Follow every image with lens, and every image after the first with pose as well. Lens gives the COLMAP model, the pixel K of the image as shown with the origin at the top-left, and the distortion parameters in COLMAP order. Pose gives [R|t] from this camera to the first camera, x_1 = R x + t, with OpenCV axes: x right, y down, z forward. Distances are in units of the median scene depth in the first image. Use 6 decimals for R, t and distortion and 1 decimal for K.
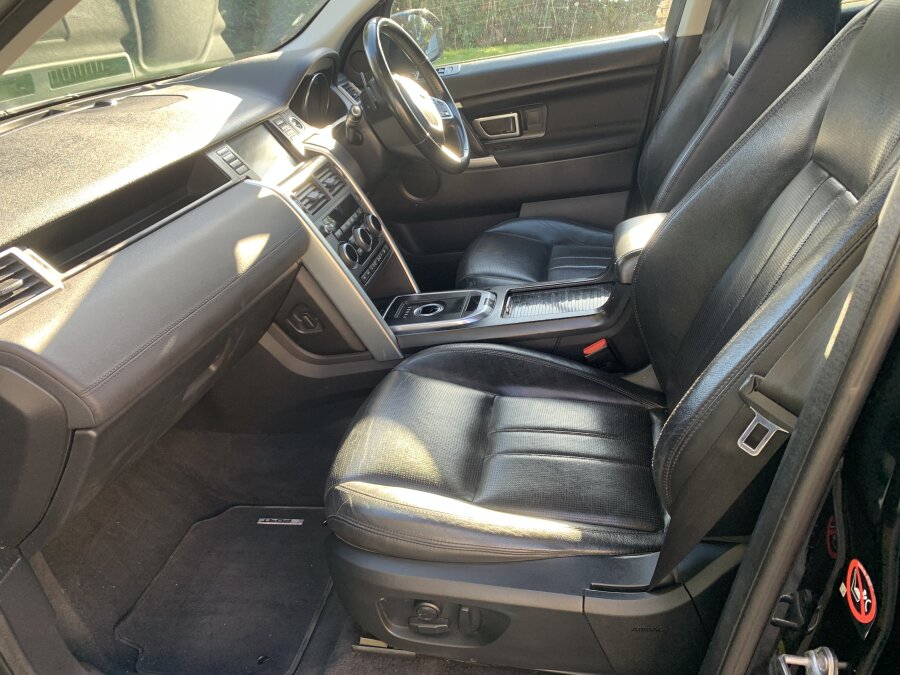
lens RADIAL K [[678.3, 0, 450.0], [0, 678.3, 337.5], [0, 0, 1]] dist [0.001814, 0.000793]
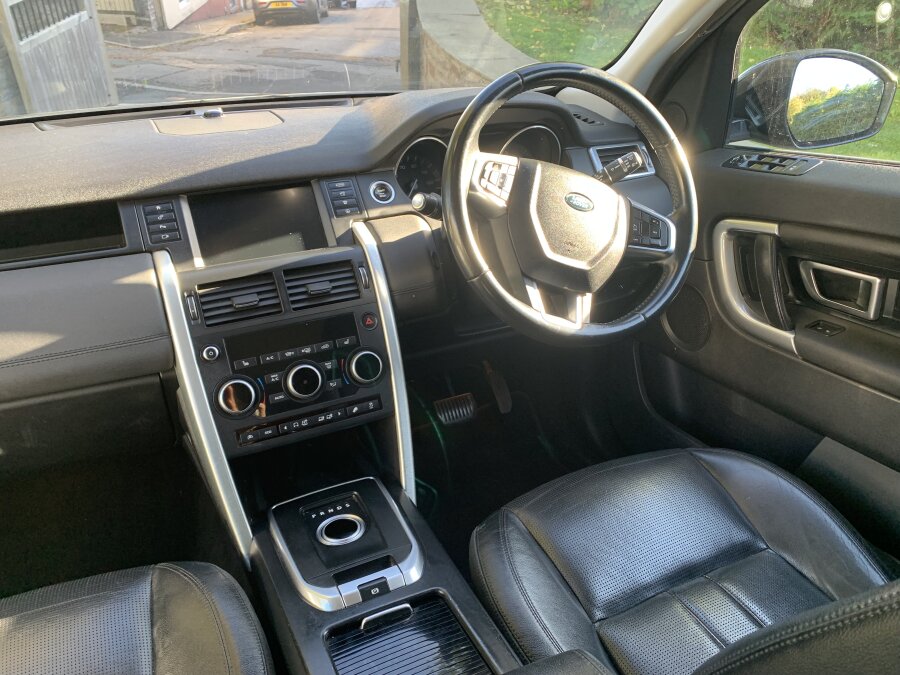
lens RADIAL K [[678.3, 0, 450.0], [0, 678.3, 337.5], [0, 0, 1]] dist [0.001814, 0.000793]
pose [[0.574680, 0.445103, -0.686750, 0.377045], [-0.408364, 0.883186, 0.230696, -0.378570], [0.709212, 0.147868, 0.689314, 0.599726]]
